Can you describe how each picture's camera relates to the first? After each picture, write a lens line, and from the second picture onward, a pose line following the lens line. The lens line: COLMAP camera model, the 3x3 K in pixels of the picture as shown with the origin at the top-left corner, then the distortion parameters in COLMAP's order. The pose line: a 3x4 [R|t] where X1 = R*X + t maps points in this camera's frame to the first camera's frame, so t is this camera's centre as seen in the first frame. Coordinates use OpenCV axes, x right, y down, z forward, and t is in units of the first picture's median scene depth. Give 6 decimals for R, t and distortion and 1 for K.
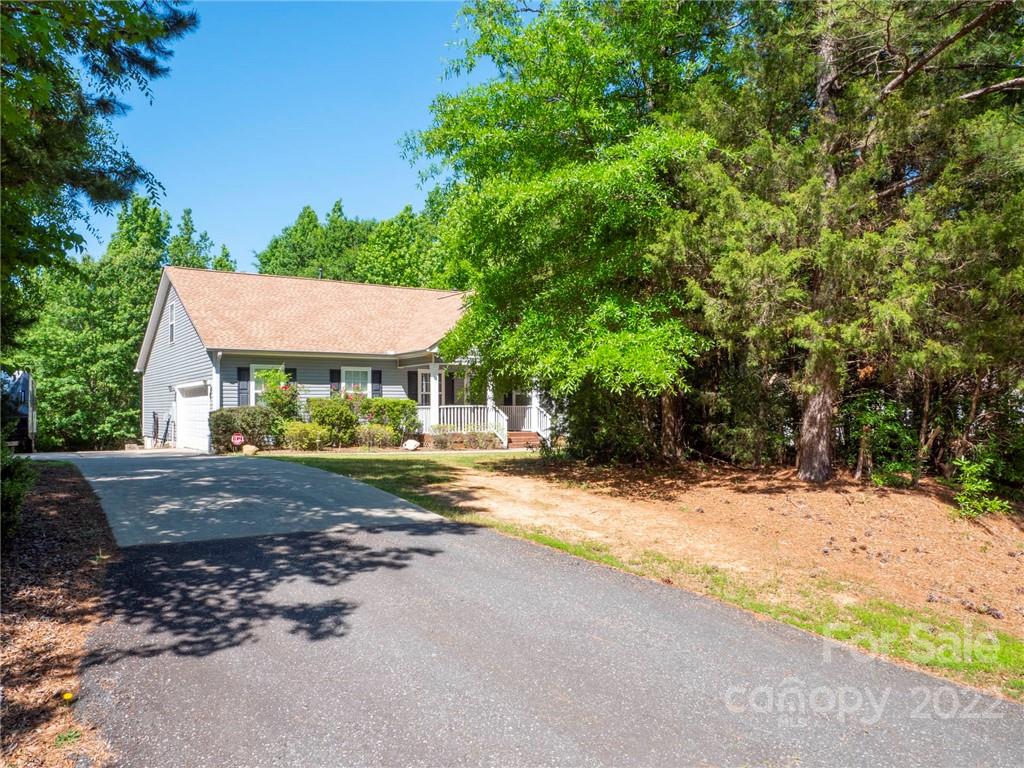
lens RADIAL K [[760.7, 0, 512.0], [0, 760.7, 384.0], [0, 0, 1]] dist [0.001537, -0.040075]
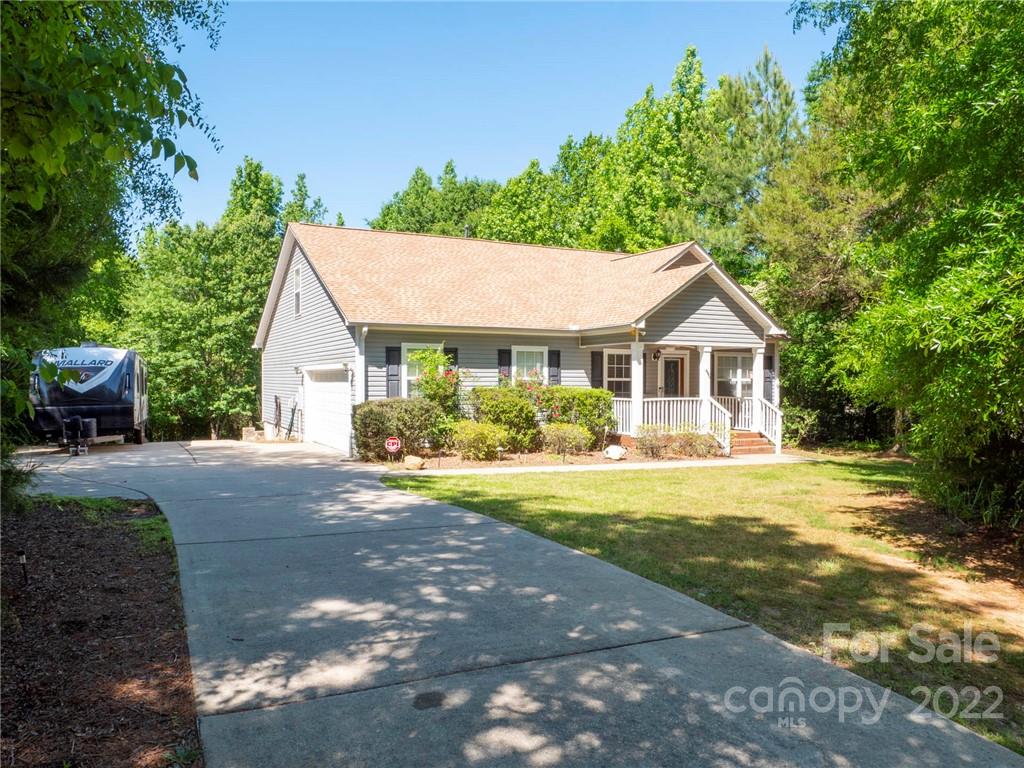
lens RADIAL K [[752.3, 0, 512.0], [0, 752.3, 384.0], [0, 0, 1]] dist [-0.035380, 0.000392]
pose [[0.992937, 0.009932, -0.118223, -0.085546], [-0.005367, 0.999230, 0.038862, -0.008709], [0.118518, -0.037953, 0.992226, 0.153697]]
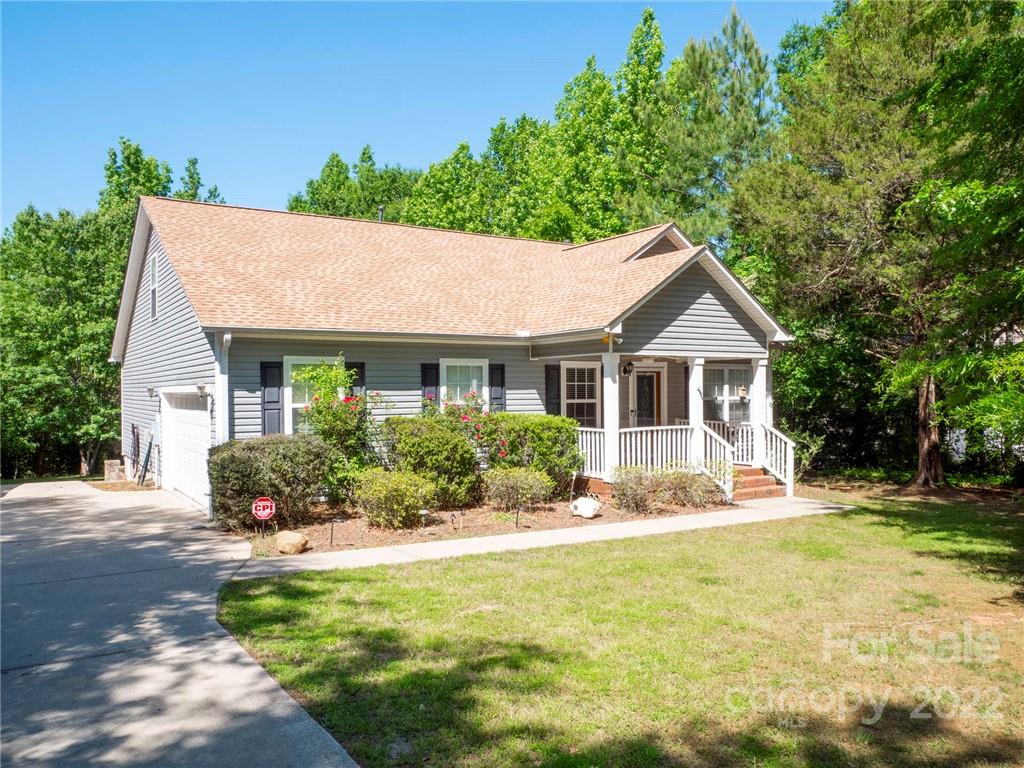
lens RADIAL K [[782.1, 0, 515.3], [0, 782.1, 382.6], [0, 0, 1]] dist [-0.027653, 0.001166]
pose [[0.999758, -0.001701, -0.021914, -0.099526], [0.002228, 0.999708, 0.024068, -0.011973], [0.021867, -0.024111, 0.999470, 0.266608]]
